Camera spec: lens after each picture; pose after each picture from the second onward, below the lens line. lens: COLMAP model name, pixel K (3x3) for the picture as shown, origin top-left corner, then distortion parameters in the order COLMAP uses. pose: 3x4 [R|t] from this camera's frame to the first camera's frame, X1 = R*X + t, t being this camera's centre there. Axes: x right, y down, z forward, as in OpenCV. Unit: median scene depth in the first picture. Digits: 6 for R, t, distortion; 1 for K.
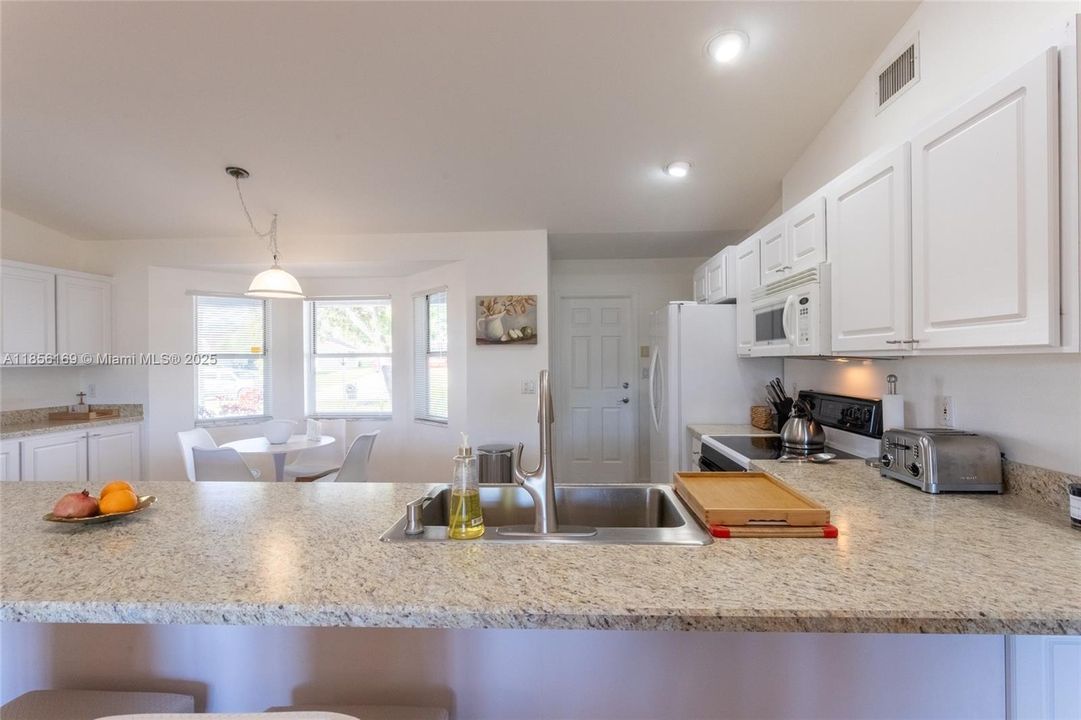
lens RADIAL K [[492.5, 0, 536.3], [0, 492.5, 359.7], [0, 0, 1]] dist [0.005554, 0.000085]
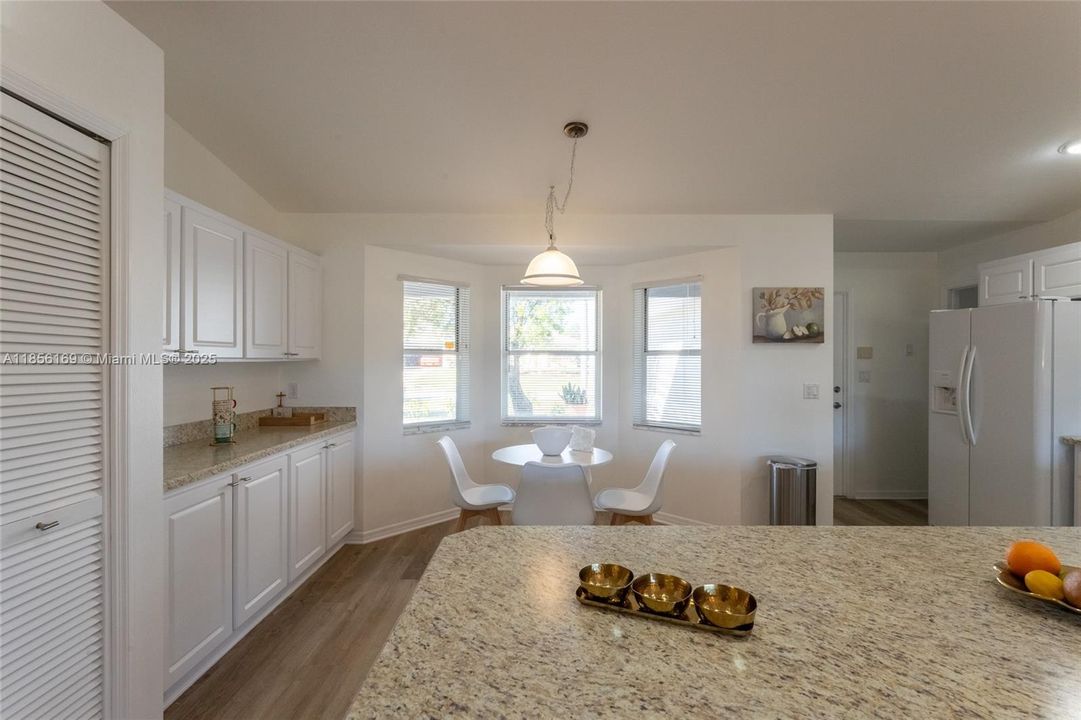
lens RADIAL K [[492.5, 0, 542.4], [0, 492.5, 361.9], [0, 0, 1]] dist [0.005554, 0.000085]
pose [[0.998565, 0.011406, 0.052328, -0.548807], [-0.011692, 0.999918, 0.005163, 0.003775], [-0.052265, -0.005767, 0.998617, 0.139663]]
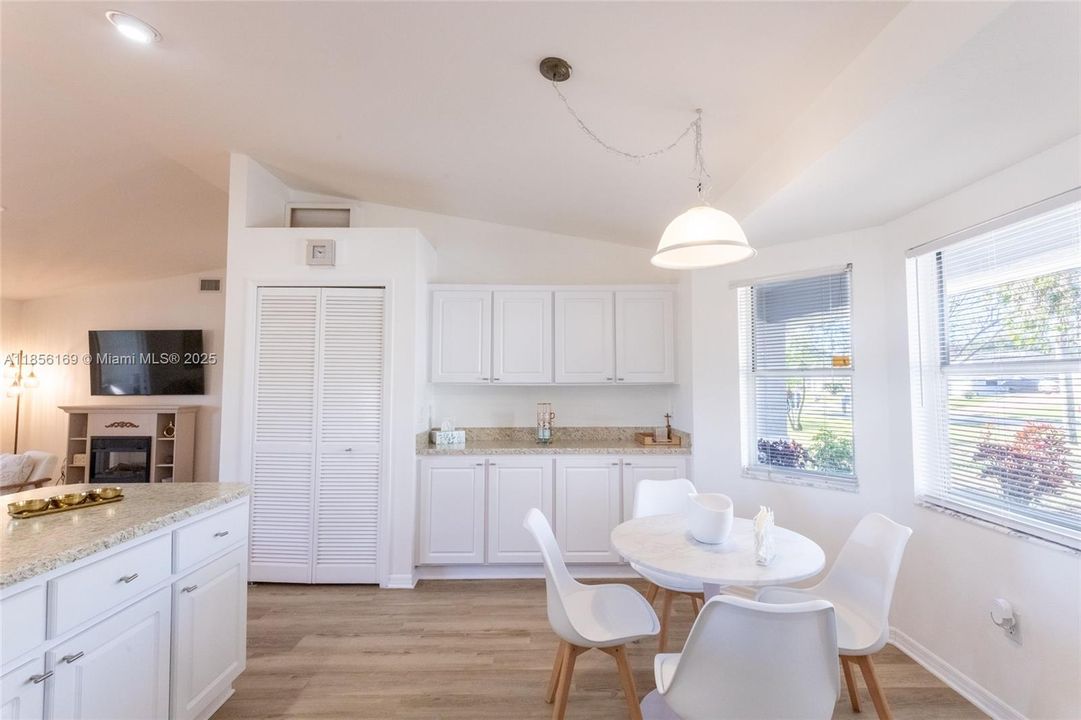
lens RADIAL K [[492.5, 0, 537.6], [0, 492.5, 360.9], [0, 0, 1]] dist [0.005554, 0.000085]
pose [[0.067994, -0.031393, -0.997192, -0.012624], [0.003284, 0.999506, -0.031242, -0.004926], [0.997680, -0.001150, 0.068064, 0.737346]]
